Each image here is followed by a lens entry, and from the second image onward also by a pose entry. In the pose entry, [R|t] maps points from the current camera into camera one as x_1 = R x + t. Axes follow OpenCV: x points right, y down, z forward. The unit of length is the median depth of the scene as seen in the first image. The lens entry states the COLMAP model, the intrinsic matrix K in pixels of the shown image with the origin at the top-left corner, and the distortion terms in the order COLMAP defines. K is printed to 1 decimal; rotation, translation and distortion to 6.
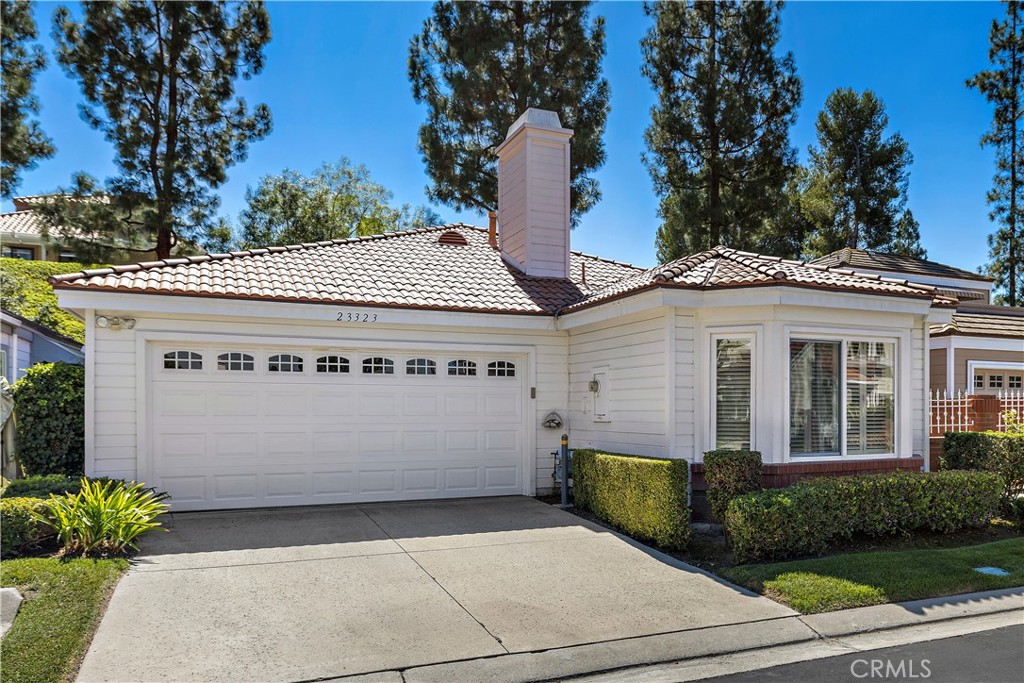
lens RADIAL K [[773.1, 0, 604.1], [0, 773.1, 404.9], [0, 0, 1]] dist [0.005533, 0.001672]
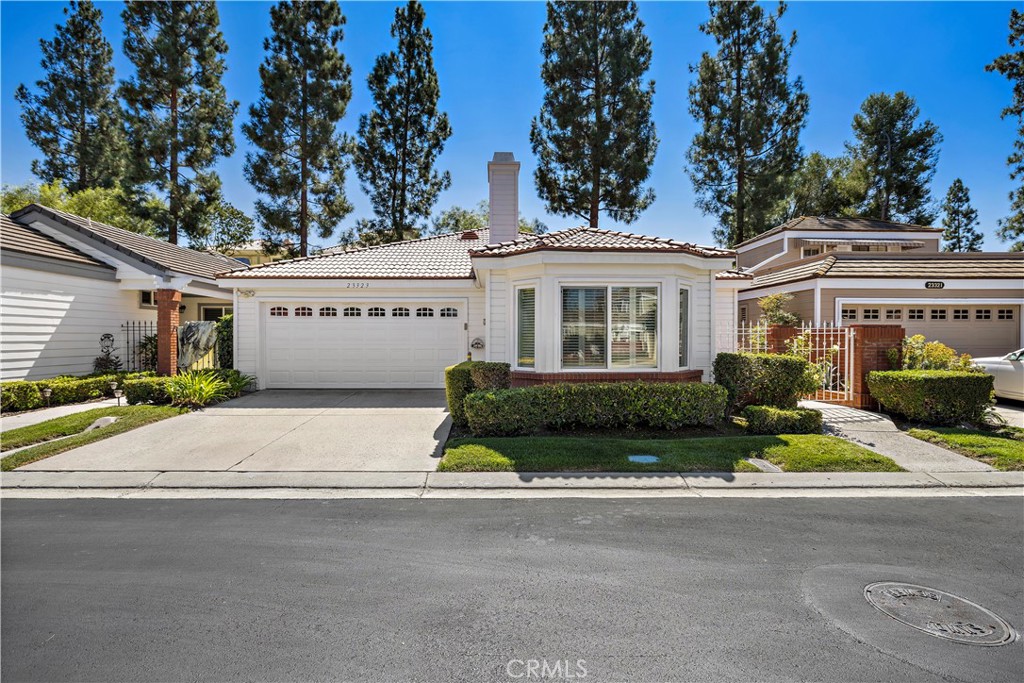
lens RADIAL K [[471.1, 0, 512.0], [0, 471.1, 341.5], [0, 0, 1]] dist [-0.002620, 0.000720]
pose [[0.915475, 0.002664, -0.402367, 0.162143], [0.002000, 0.999936, 0.011171, 0.002157], [0.402371, -0.011031, 0.915410, 0.049126]]
